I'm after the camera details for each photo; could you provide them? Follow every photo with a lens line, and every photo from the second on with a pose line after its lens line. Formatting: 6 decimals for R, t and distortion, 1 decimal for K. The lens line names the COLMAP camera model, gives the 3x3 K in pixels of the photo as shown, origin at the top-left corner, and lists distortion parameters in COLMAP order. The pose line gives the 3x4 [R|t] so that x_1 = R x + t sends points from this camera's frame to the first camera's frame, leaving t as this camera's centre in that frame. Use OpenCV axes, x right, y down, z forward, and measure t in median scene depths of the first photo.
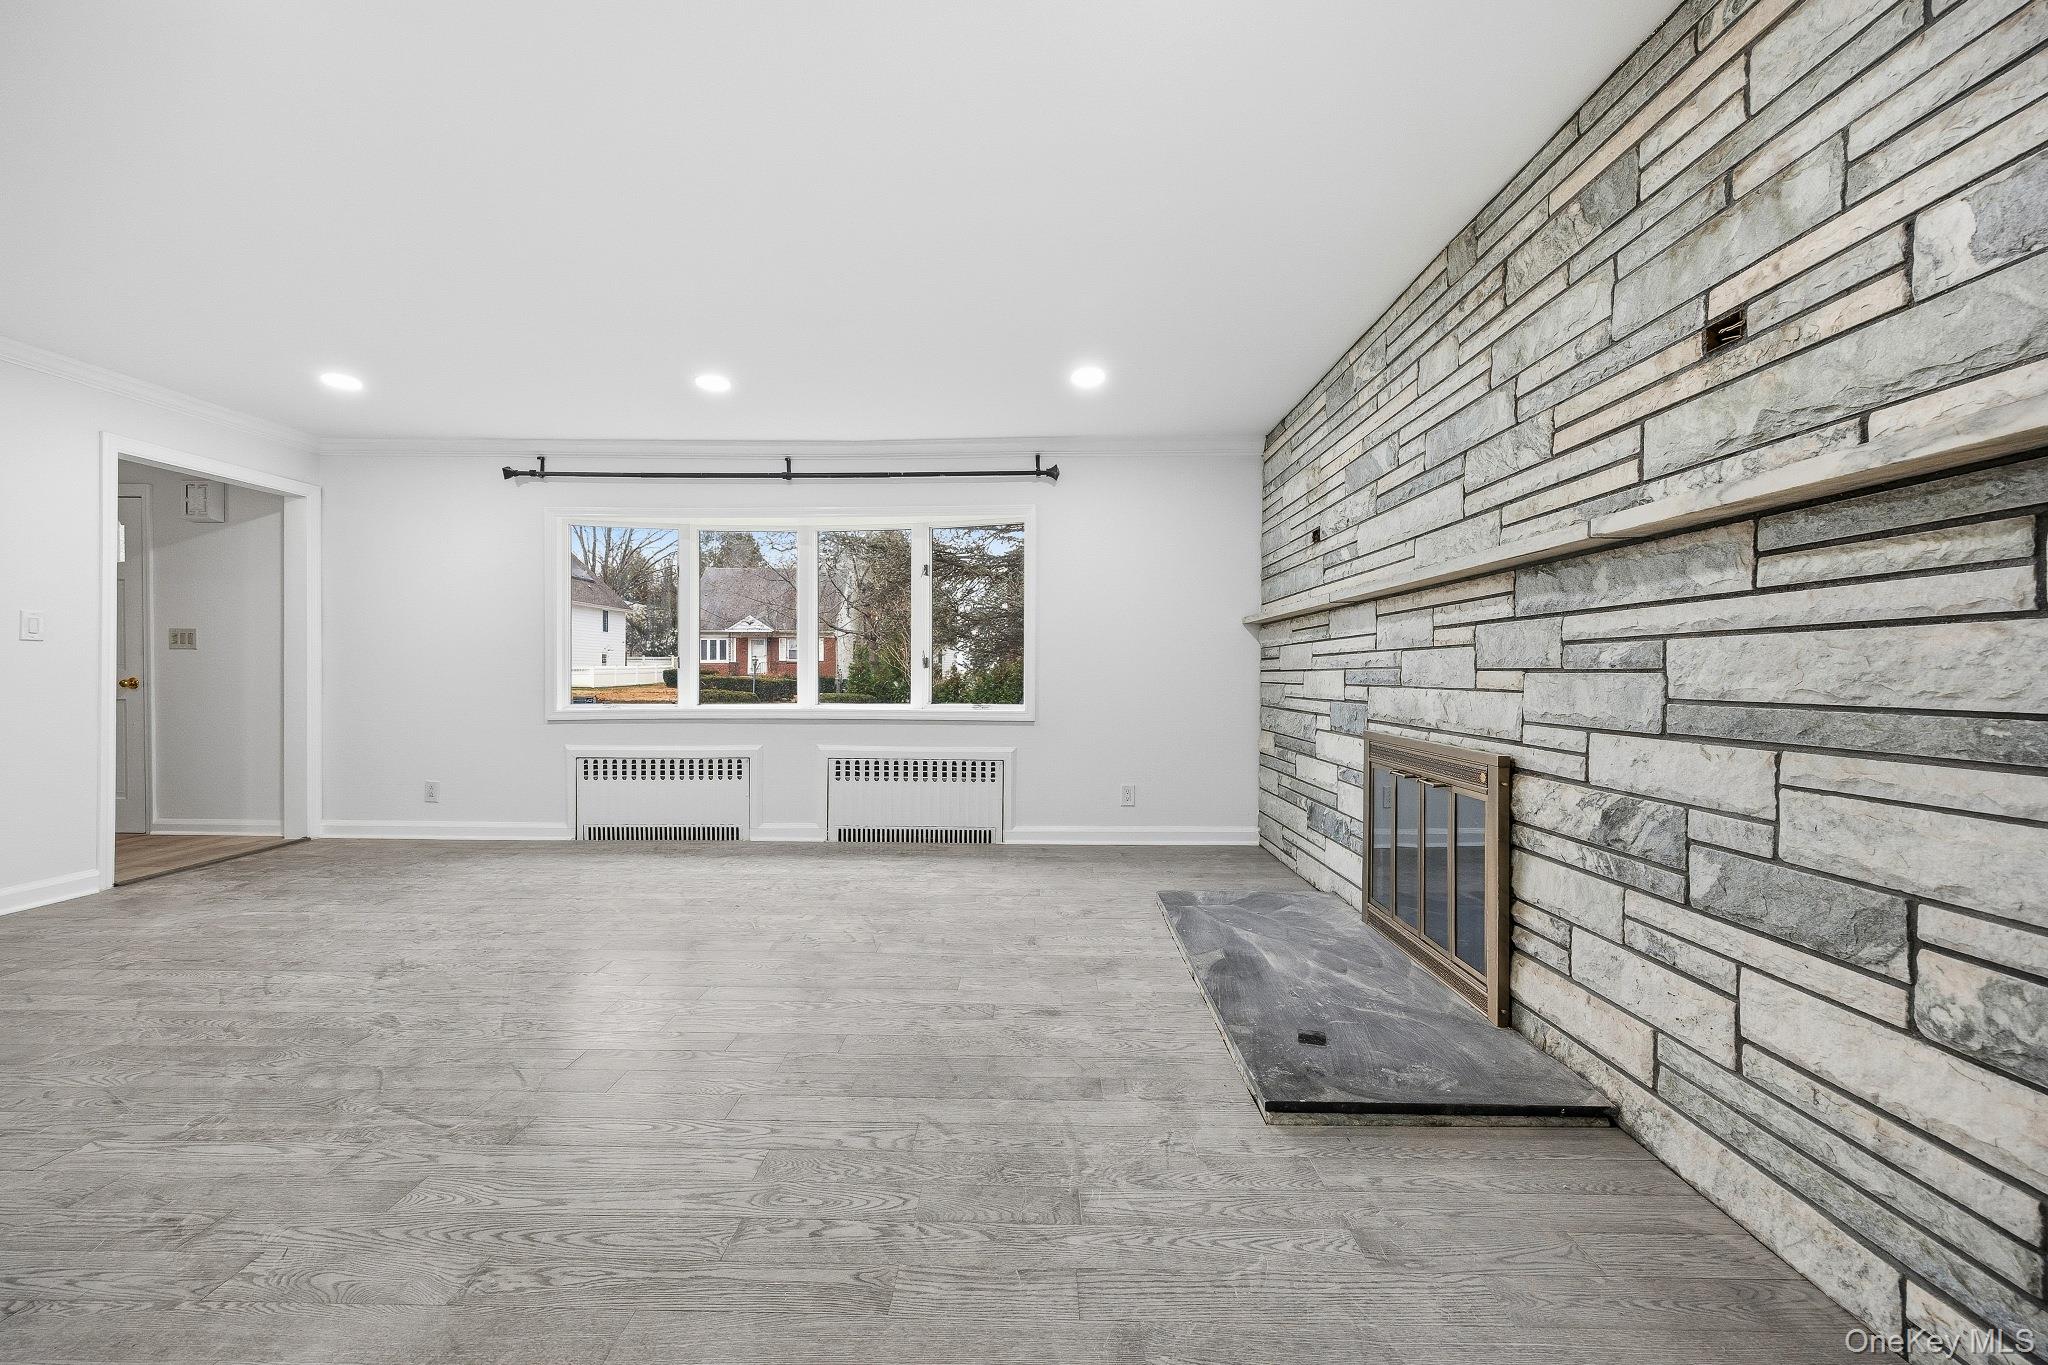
lens RADIAL K [[790.9, 0, 1014.2], [0, 790.9, 679.0], [0, 0, 1]] dist [-0.003591, 0.000896]
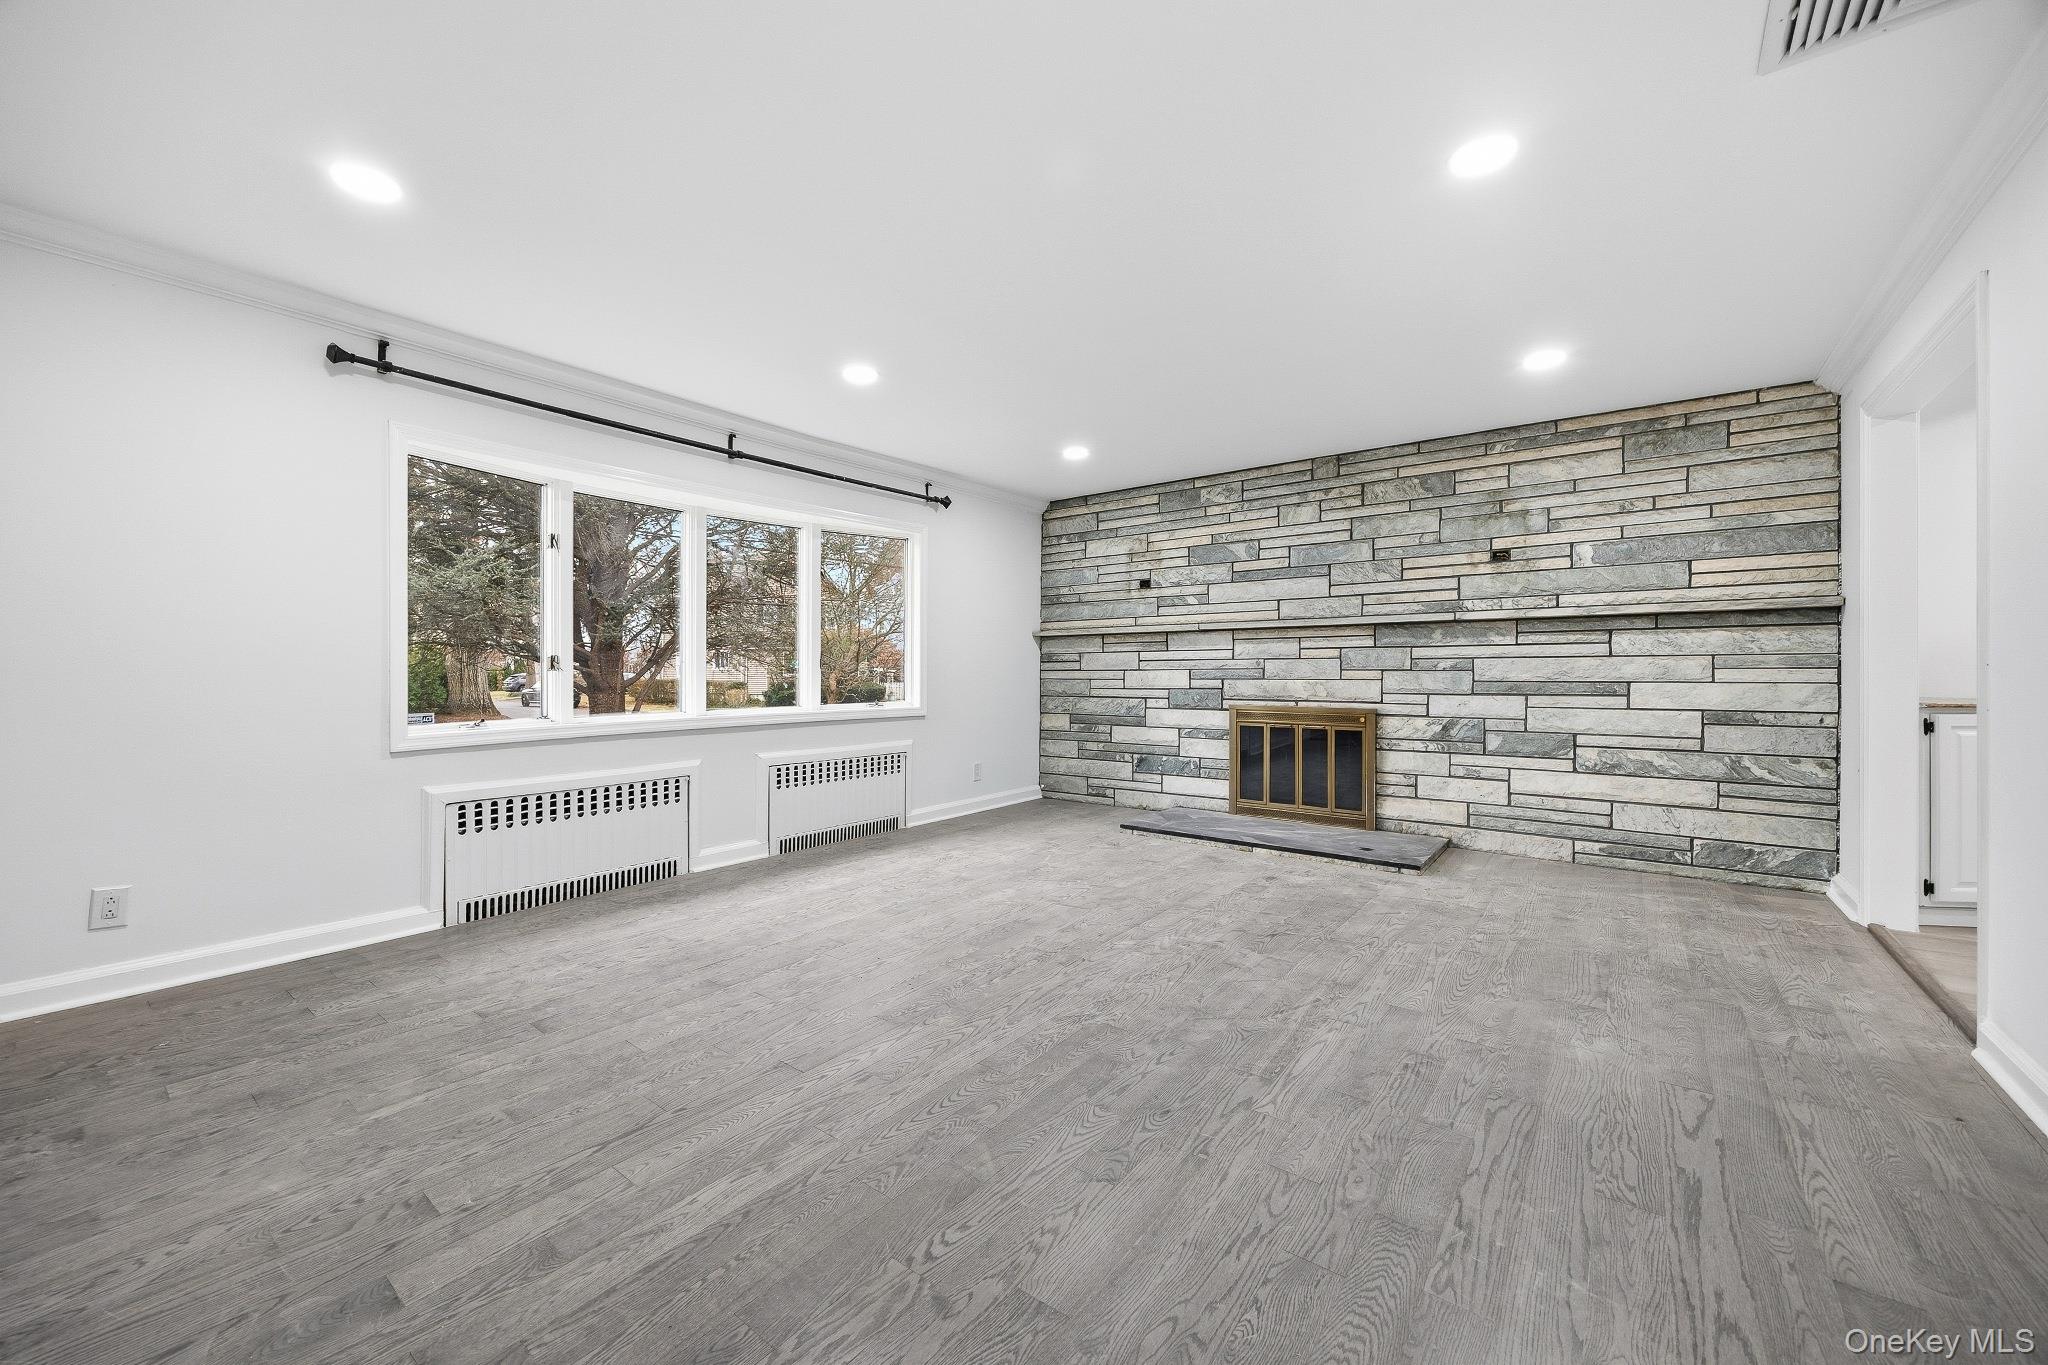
lens RADIAL K [[790.9, 0, 1000.8], [0, 790.9, 669.4], [0, 0, 1]] dist [-0.003591, 0.000896]
pose [[0.607052, -0.003319, 0.794655, -2.154628], [0.011012, 0.999930, -0.004235, -0.018785], [-0.794586, 0.011322, 0.607046, 0.584551]]
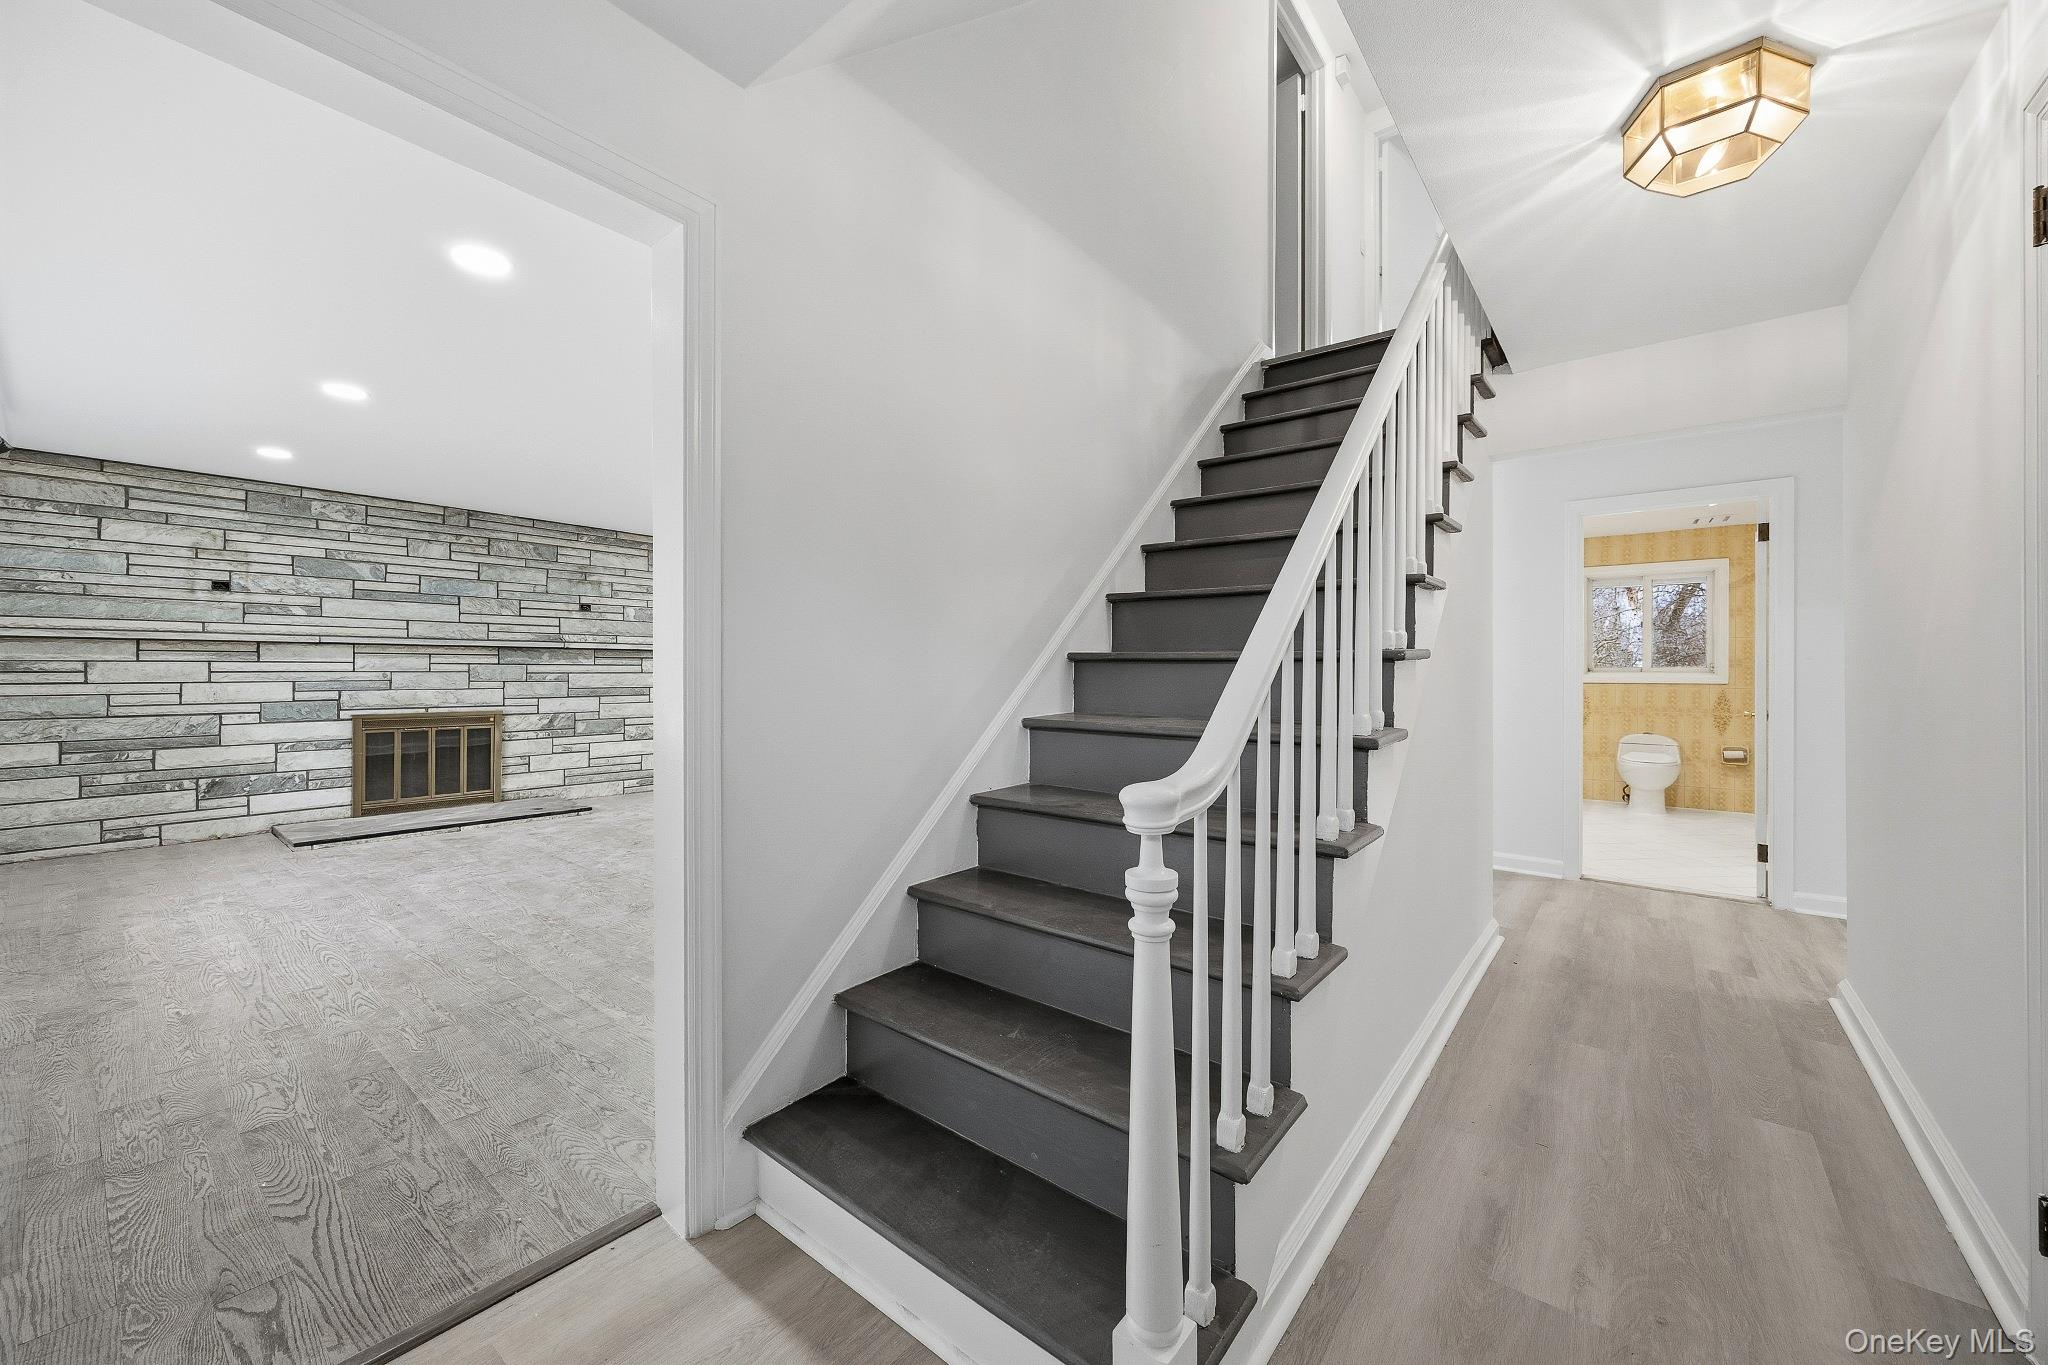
lens RADIAL K [[790.9, 0, 1030.2], [0, 790.9, 674.3], [0, 0, 1]] dist [-0.003591, 0.000896]
pose [[-0.790961, -0.012363, 0.611742, -3.326857], [-0.003906, 0.999878, 0.015156, -0.109100], [-0.611854, 0.009598, -0.790912, 2.562941]]
